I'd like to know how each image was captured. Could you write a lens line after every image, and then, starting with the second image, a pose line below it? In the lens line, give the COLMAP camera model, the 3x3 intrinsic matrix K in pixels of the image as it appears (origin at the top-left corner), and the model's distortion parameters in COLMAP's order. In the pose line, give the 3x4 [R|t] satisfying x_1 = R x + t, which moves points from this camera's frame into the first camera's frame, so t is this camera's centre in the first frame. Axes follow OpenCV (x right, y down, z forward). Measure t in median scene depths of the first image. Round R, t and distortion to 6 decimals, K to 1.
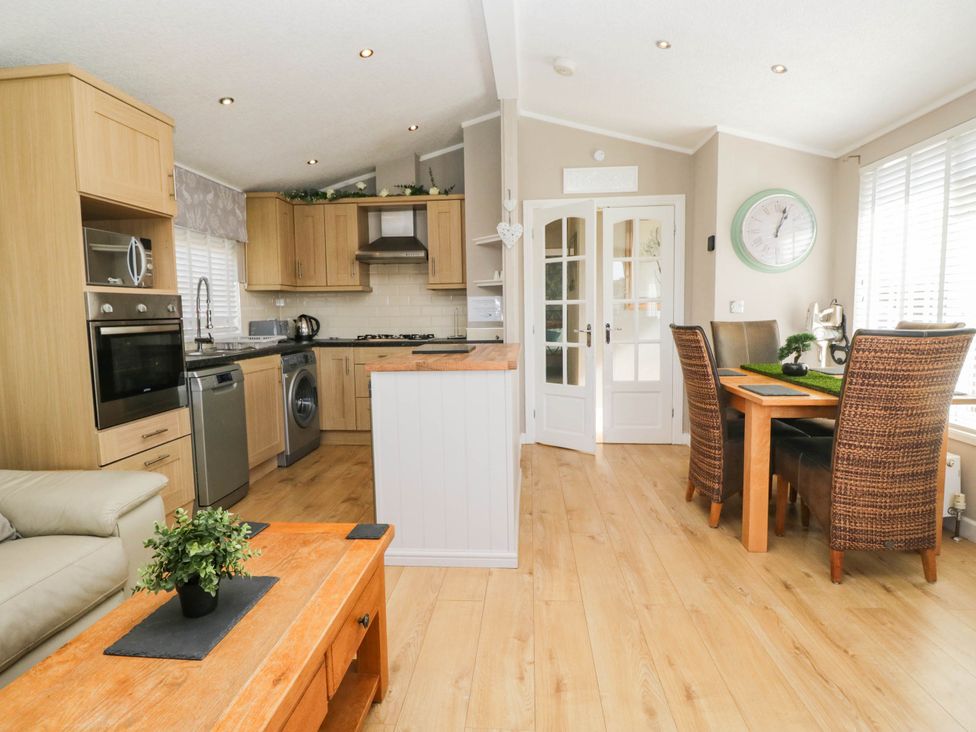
lens RADIAL K [[511.3, 0, 486.5], [0, 511.3, 358.7], [0, 0, 1]] dist [-0.008358, -0.006164]
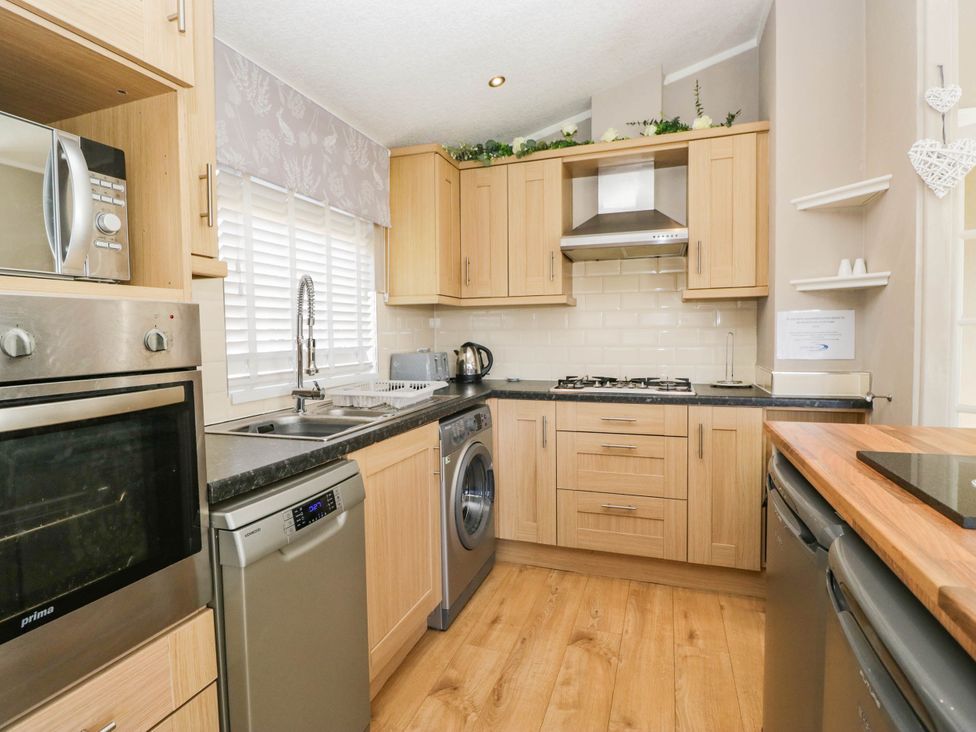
lens RADIAL K [[511.3, 0, 491.0], [0, 511.3, 359.1], [0, 0, 1]] dist [-0.008358, -0.006164]
pose [[0.967222, 0.013000, -0.253601, -0.197205], [-0.023244, 0.999029, -0.037439, -0.049231], [0.252868, 0.042106, 0.966584, 0.452913]]
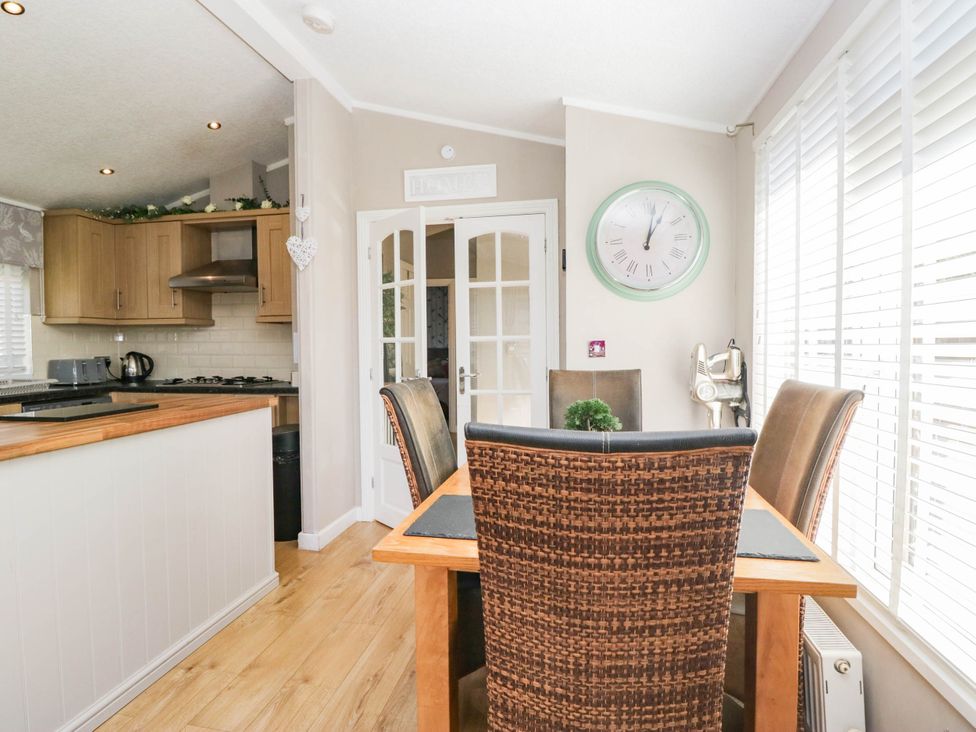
lens RADIAL K [[511.3, 0, 477.9], [0, 511.3, 356.1], [0, 0, 1]] dist [-0.008358, -0.006164]
pose [[0.994877, 0.007751, -0.100800, 0.349496], [-0.014285, 0.997830, -0.064268, -0.039229], [0.100083, 0.065378, 0.992829, 0.255465]]
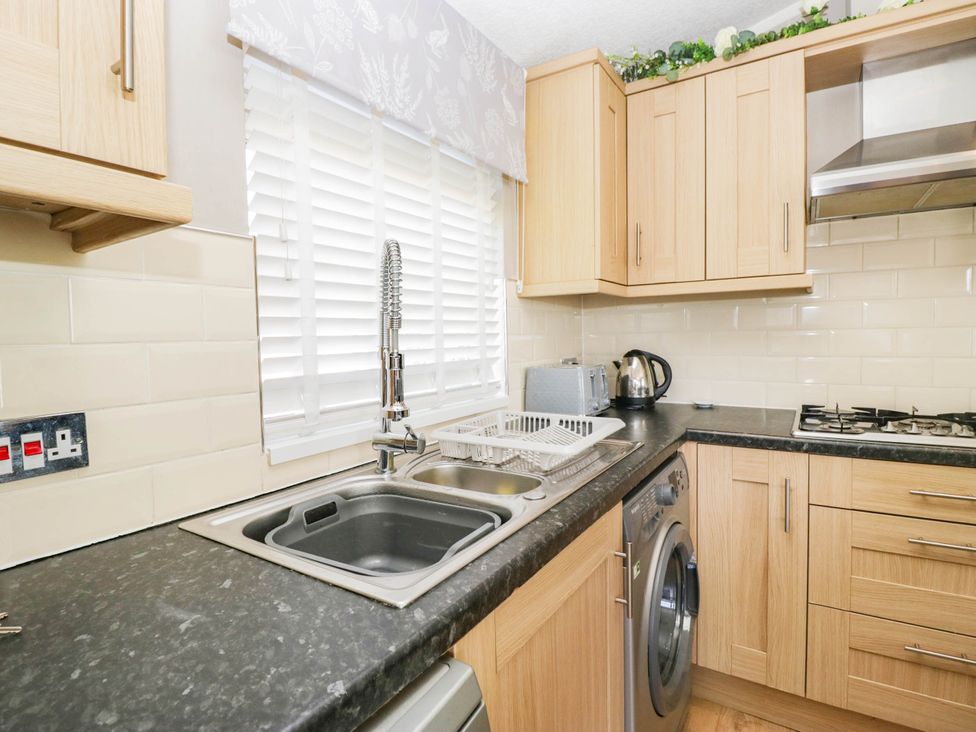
lens RADIAL K [[511.3, 0, 487.9], [0, 511.3, 359.2], [0, 0, 1]] dist [-0.008358, -0.006164]
pose [[0.878767, 0.015196, -0.477009, -0.303300], [-0.034346, 0.998915, -0.031452, -0.070223], [0.476013, 0.044022, 0.878336, 0.642441]]
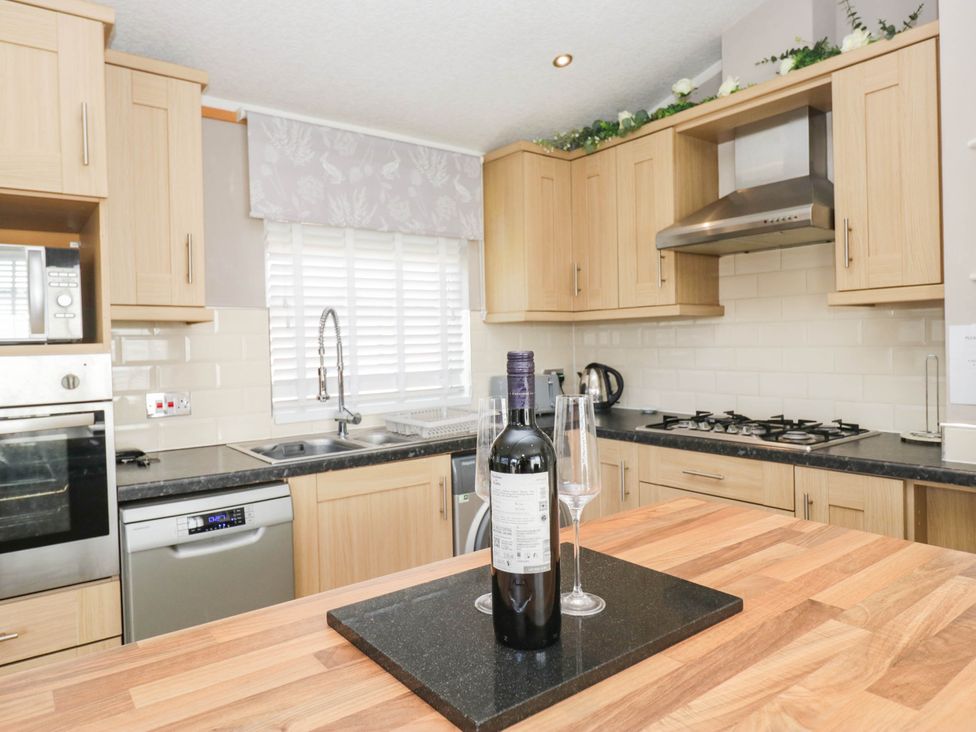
lens RADIAL K [[629.9, 0, 483.5], [0, 629.9, 357.4], [0, 0, 1]] dist [-0.010337, 0.002578]
pose [[0.662948, 0.015882, -0.748497, 0.066183], [-0.053575, 0.998218, -0.026271, -0.080480], [0.746746, 0.057517, 0.662618, 0.559584]]
